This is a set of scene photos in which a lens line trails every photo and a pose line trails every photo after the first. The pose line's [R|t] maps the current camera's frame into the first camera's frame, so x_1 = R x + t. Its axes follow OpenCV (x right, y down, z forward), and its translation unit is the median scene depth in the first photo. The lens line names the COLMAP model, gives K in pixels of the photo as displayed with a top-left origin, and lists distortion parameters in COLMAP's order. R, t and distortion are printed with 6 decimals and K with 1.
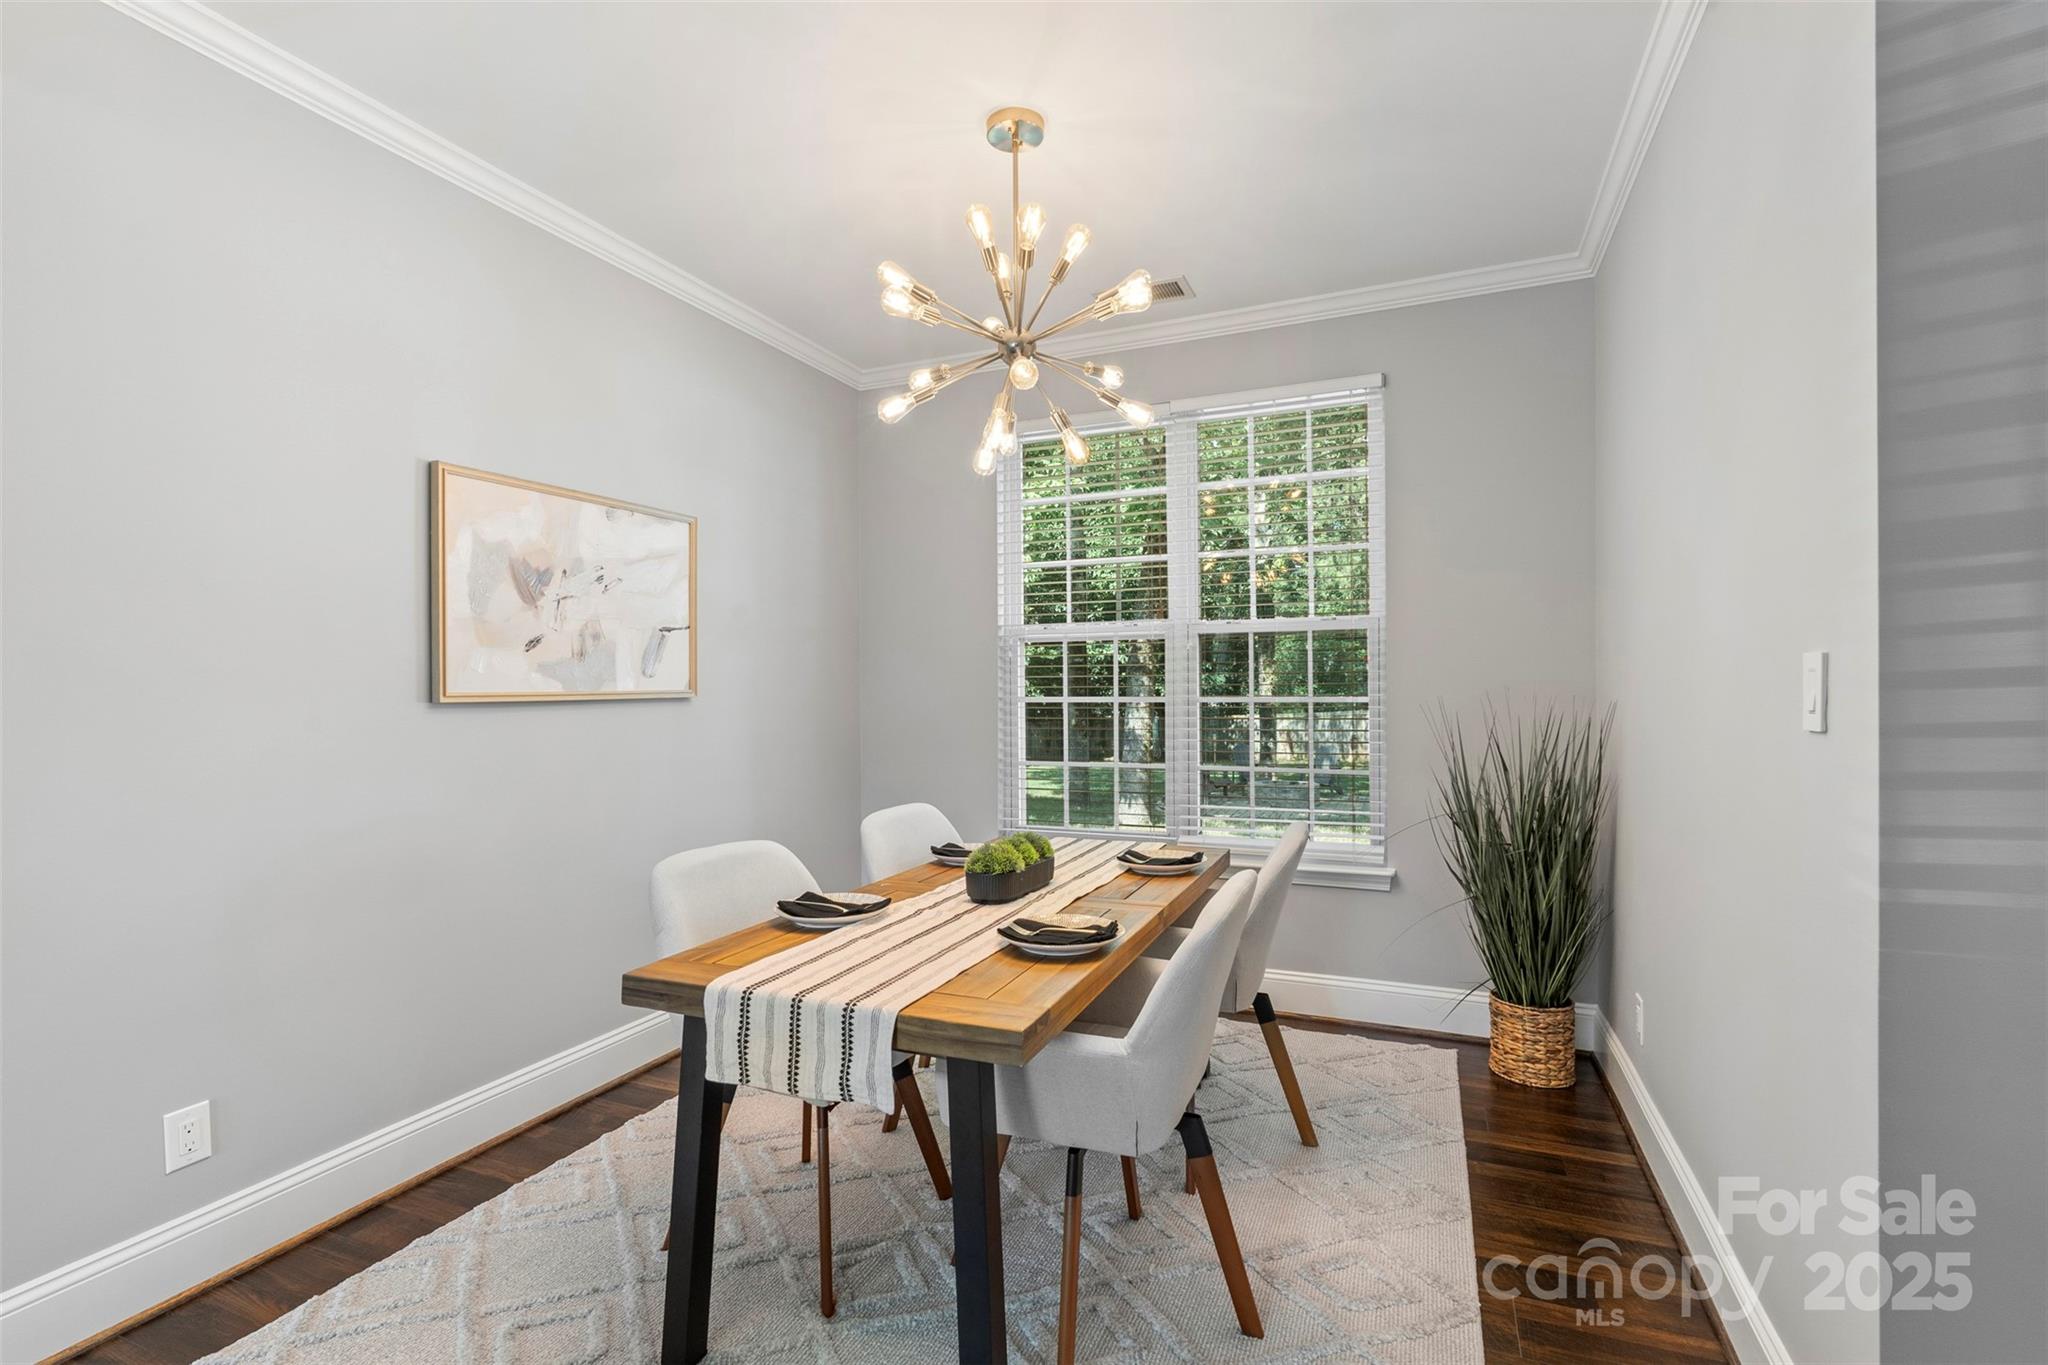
lens RADIAL K [[920.0, 0, 1021.4], [0, 920.0, 681.2], [0, 0, 1]] dist [-0.001223, 0.000506]
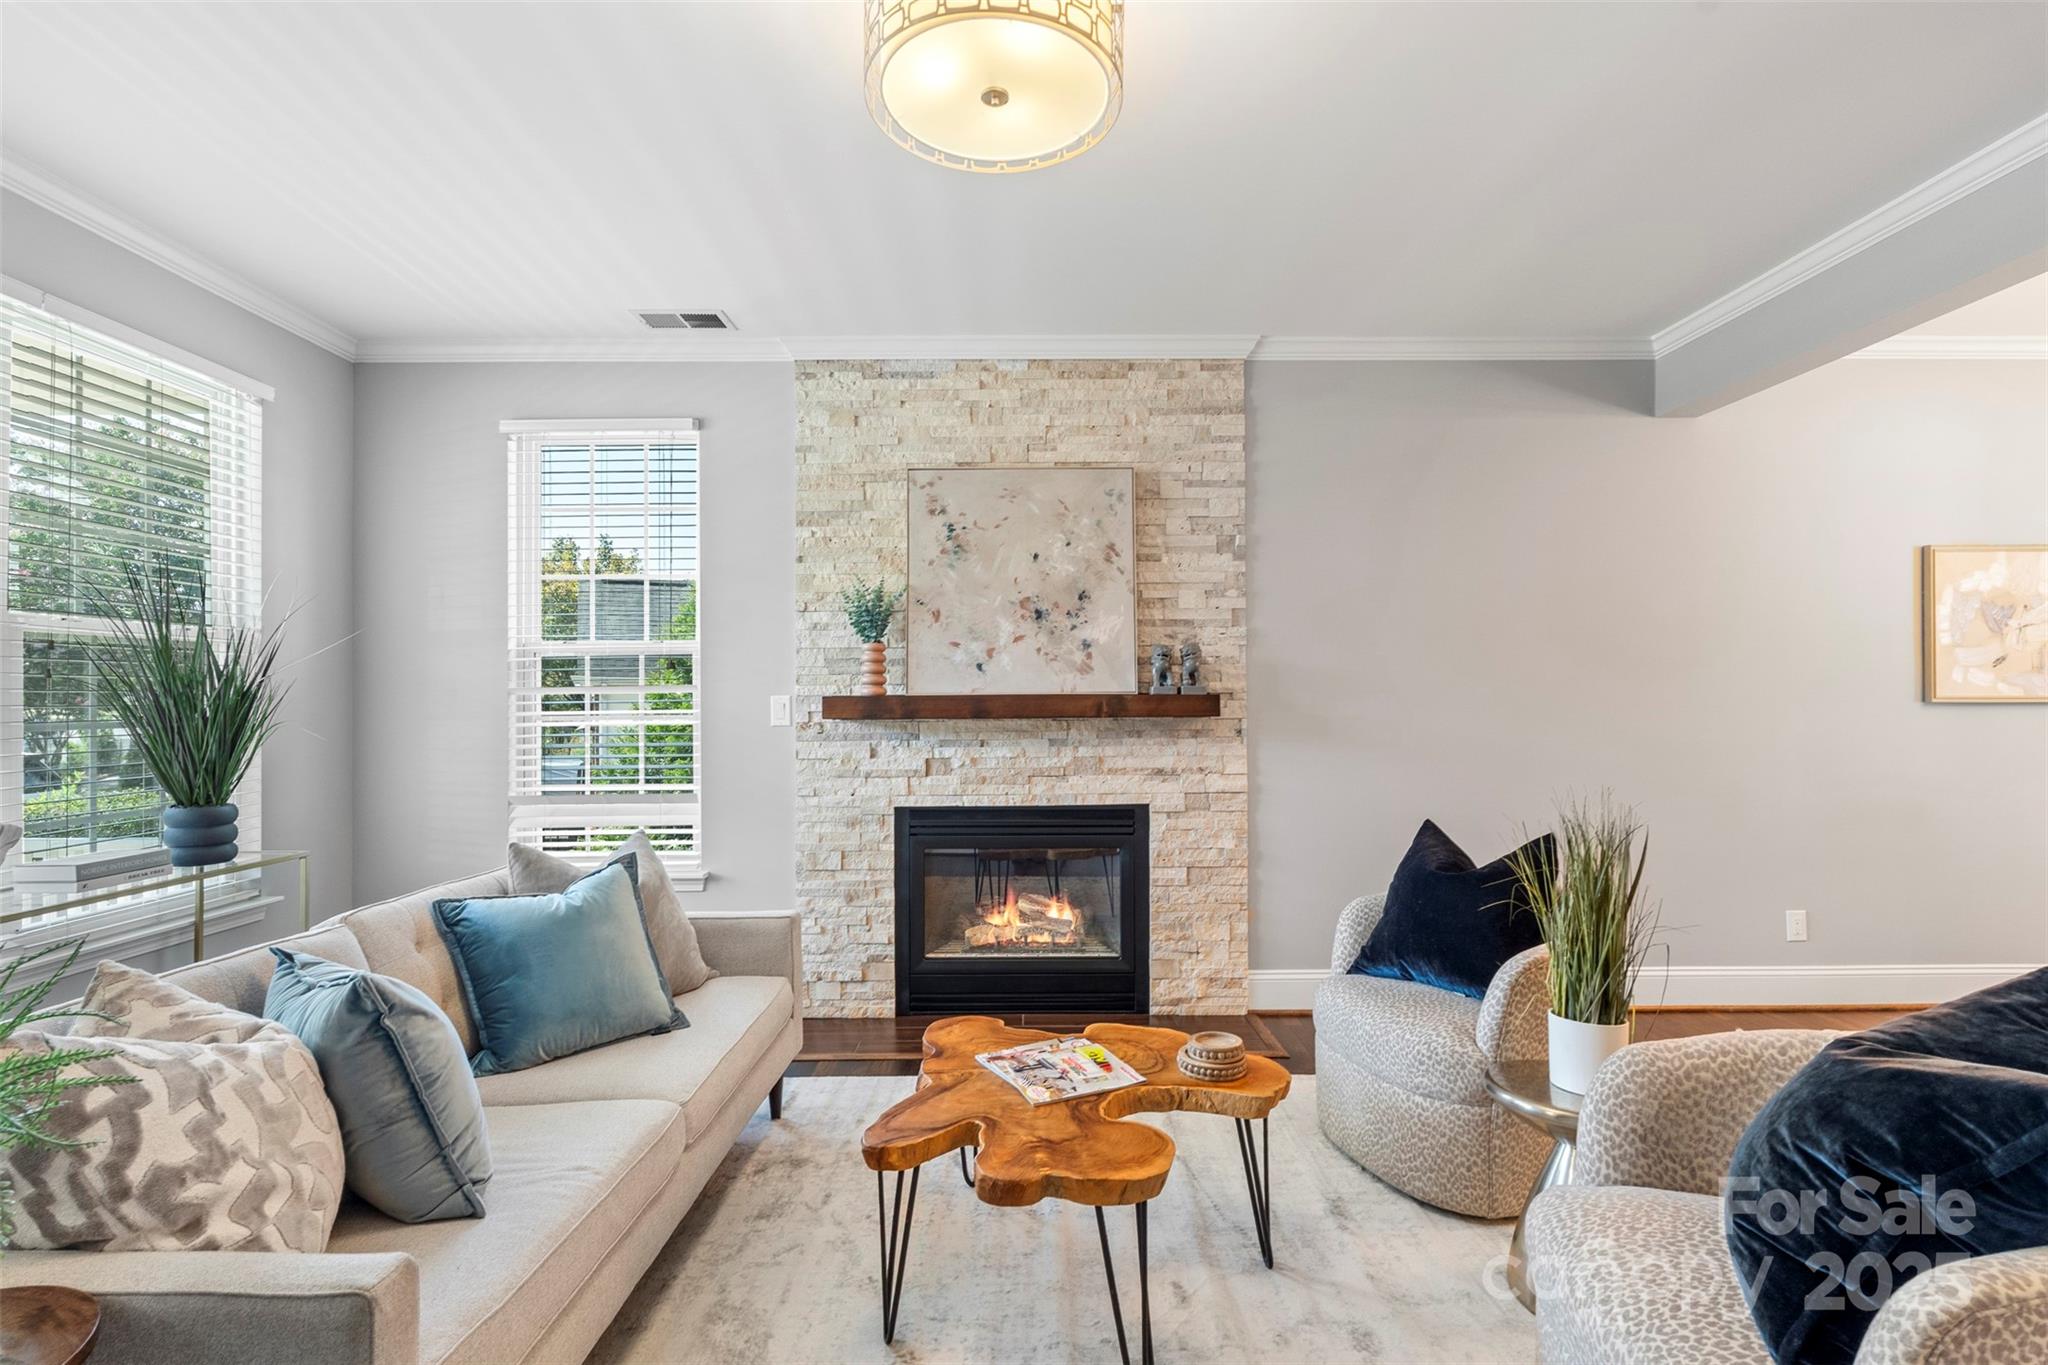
lens RADIAL K [[928.1, 0, 1021.8], [0, 928.1, 692.6], [0, 0, 1]] dist [-0.004299, 0.000387]
pose [[0.409711, 0.000809, -0.912215, 0.137623], [-0.001888, 0.999998, 0.000039, 0.009753], [0.912214, 0.001706, 0.409711, -0.923648]]
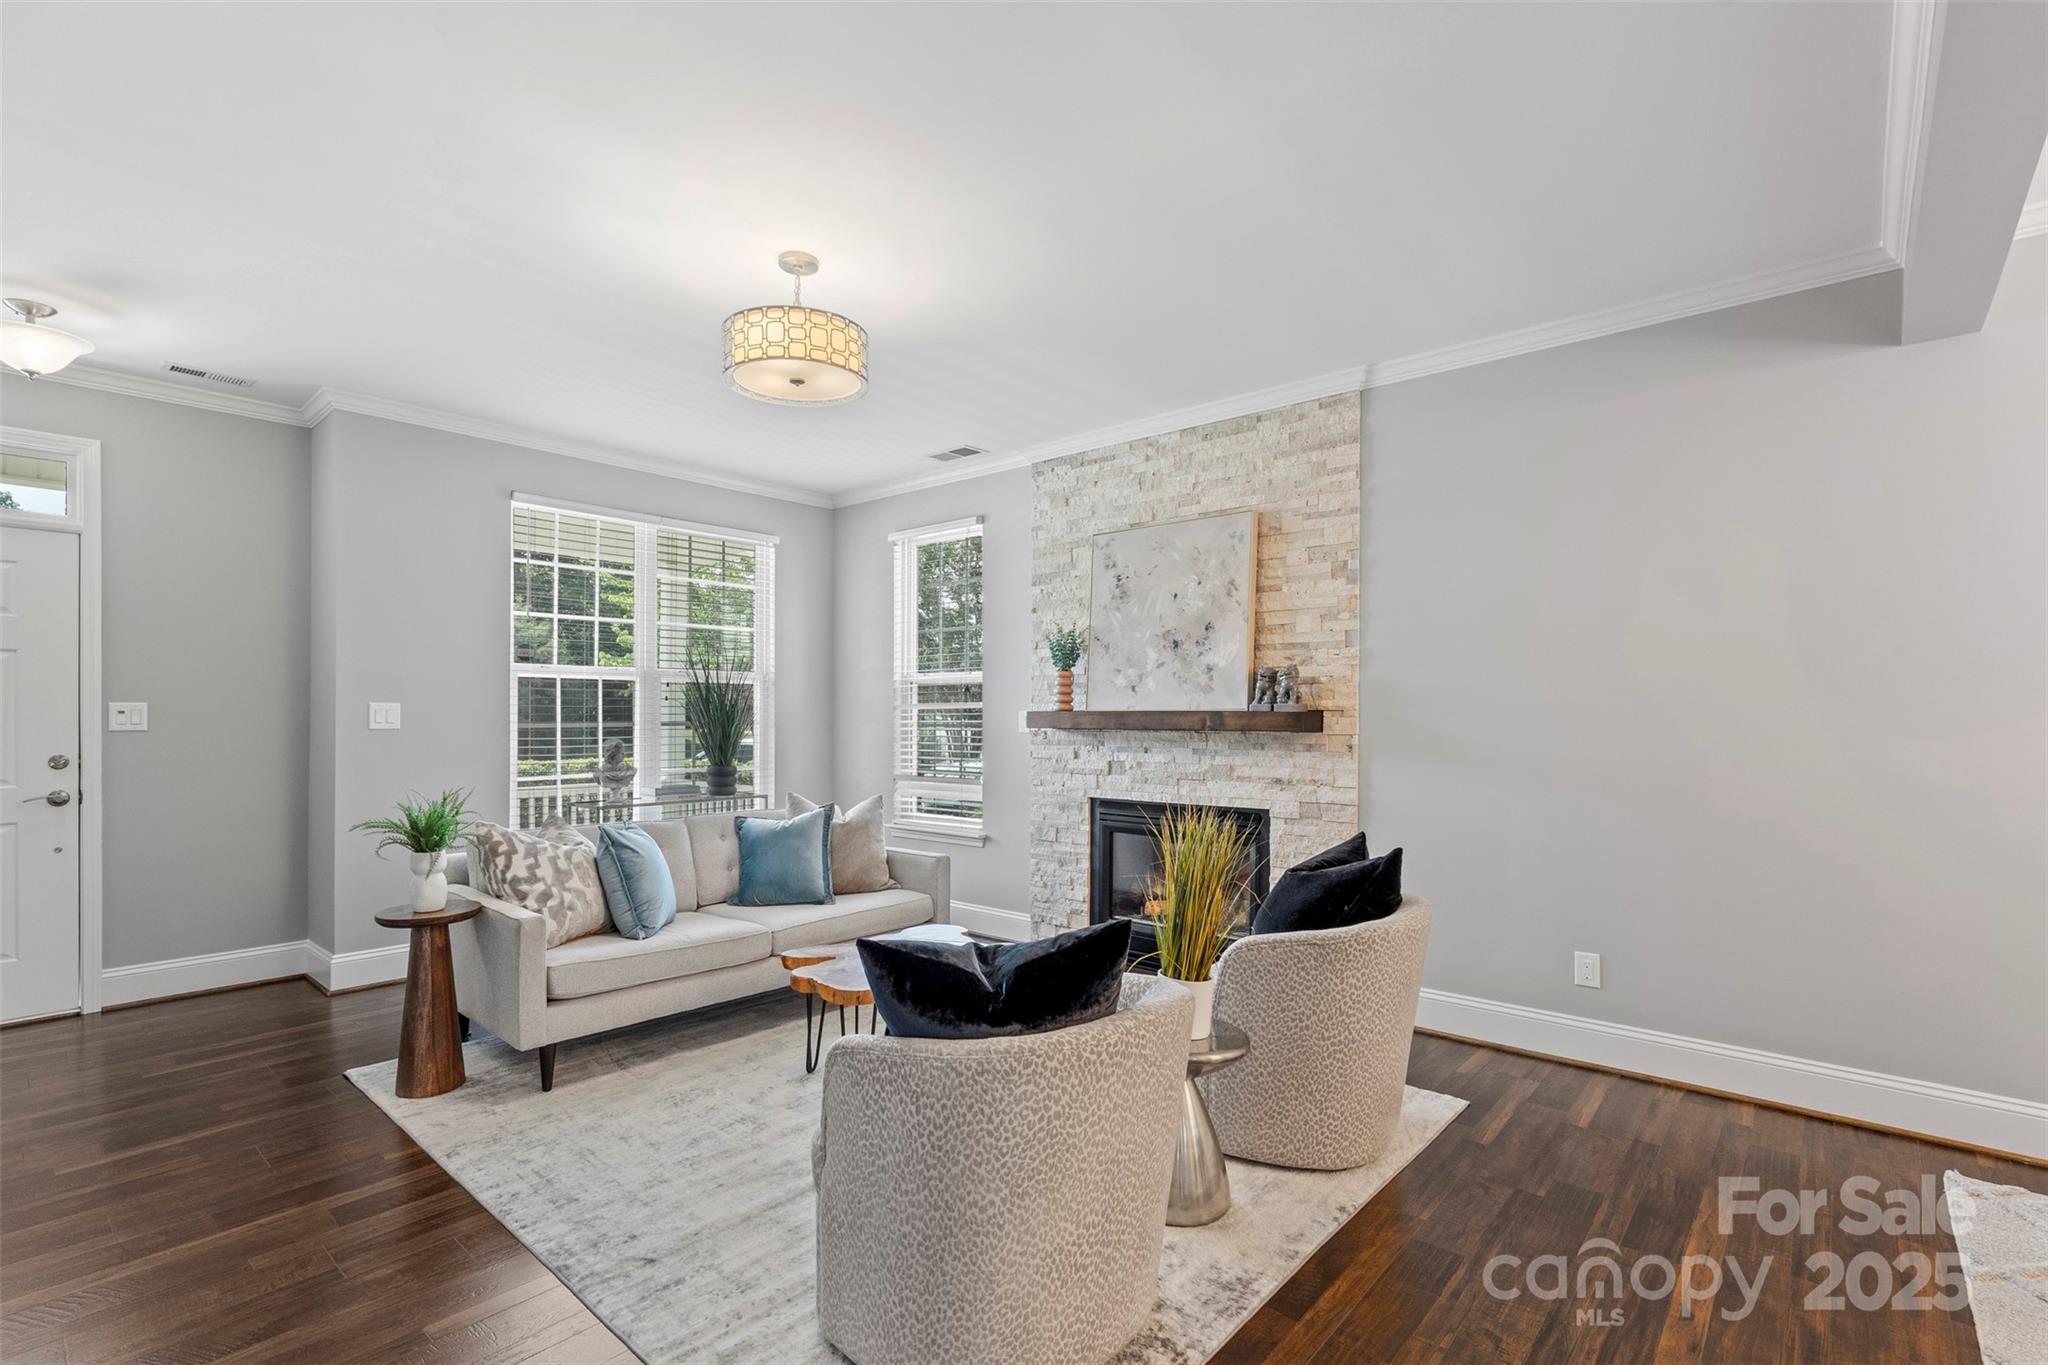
lens RADIAL K [[941.2, 0, 1031.3], [0, 941.2, 718.0], [0, 0, 1]] dist [-0.000735, 0.000221]
pose [[-0.292847, 0.012572, -0.956077, 0.564130], [-0.003737, 0.999891, 0.014293, 0.002399], [0.956152, 0.007758, -0.292768, -0.107185]]
